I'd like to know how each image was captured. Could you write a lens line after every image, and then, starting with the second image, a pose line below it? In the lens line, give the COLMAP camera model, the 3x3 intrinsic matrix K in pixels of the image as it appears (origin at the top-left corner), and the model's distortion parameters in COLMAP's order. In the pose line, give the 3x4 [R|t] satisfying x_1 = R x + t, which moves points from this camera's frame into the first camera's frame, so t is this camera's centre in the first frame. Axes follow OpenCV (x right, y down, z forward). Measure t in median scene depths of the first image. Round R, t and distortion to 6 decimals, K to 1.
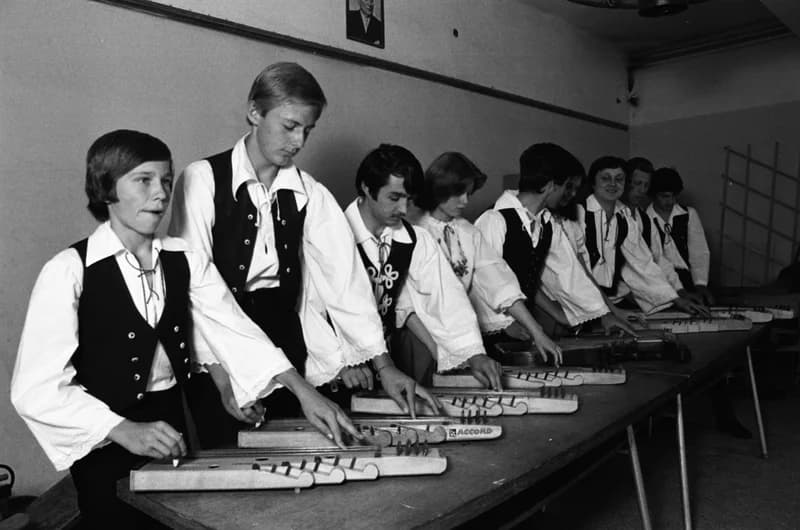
lens RADIAL K [[667.2, 0, 400.0], [0, 667.2, 265.0], [0, 0, 1]] dist [0.002590, -0.007319]
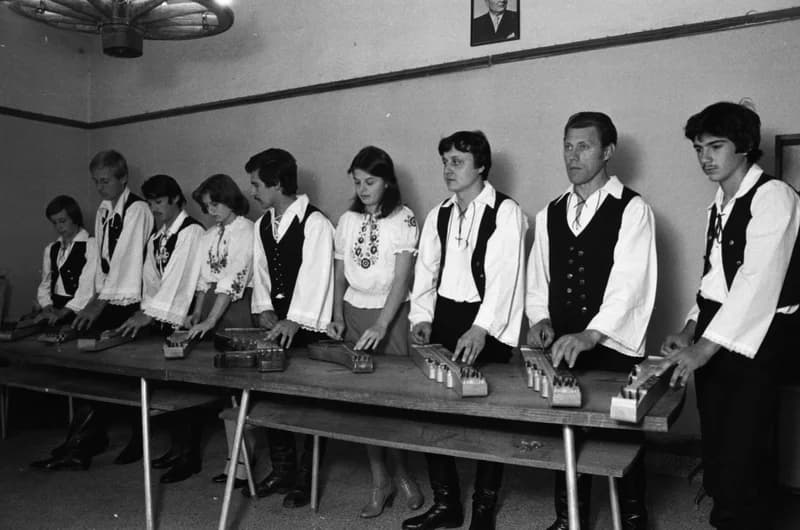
lens RADIAL K [[701.5, 0, 400.0], [0, 701.5, 265.0], [0, 0, 1]] dist [-0.041508, 0.012308]
pose [[0.179166, 0.045992, -0.982743, 1.884874], [-0.051475, 0.997977, 0.037321, -0.072675], [0.982471, 0.043900, 0.181171, 1.372370]]
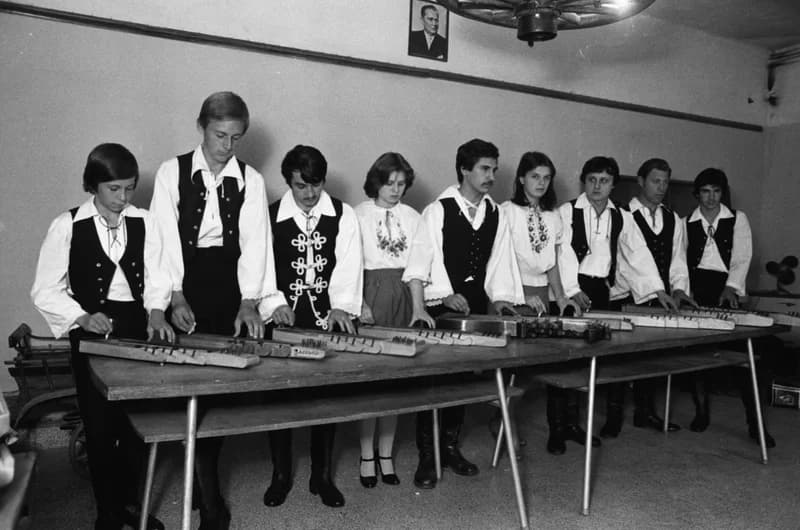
lens RADIAL K [[667.2, 0, 400.0], [0, 667.2, 265.0], [0, 0, 1]] dist [0.002590, -0.007319]
pose [[0.940175, 0.067260, -0.333987, 0.625712], [-0.066822, 0.997683, 0.012815, 0.030005], [0.334075, 0.010269, 0.942491, -0.213372]]
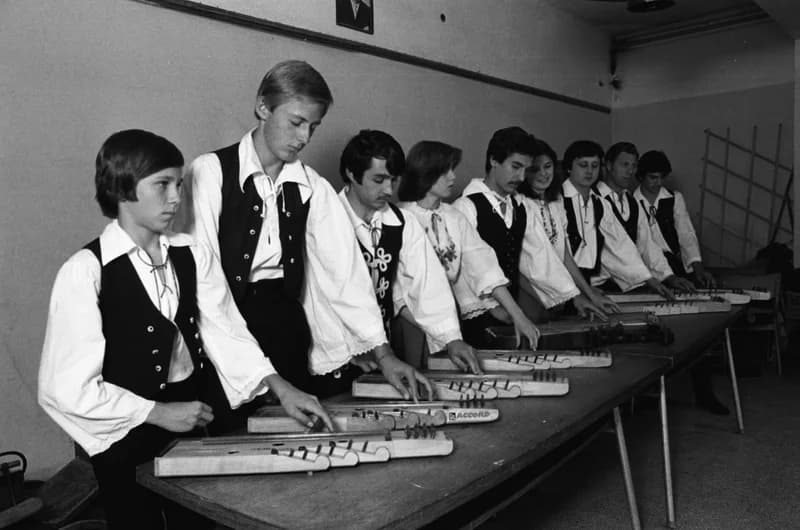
lens RADIAL K [[667.2, 0, 400.0], [0, 667.2, 265.0], [0, 0, 1]] dist [0.002590, -0.007319]
pose [[0.999600, -0.005190, 0.027812, -0.026813], [0.004320, 0.999502, 0.031262, -0.017098], [-0.027960, -0.031129, 0.999124, -0.036727]]
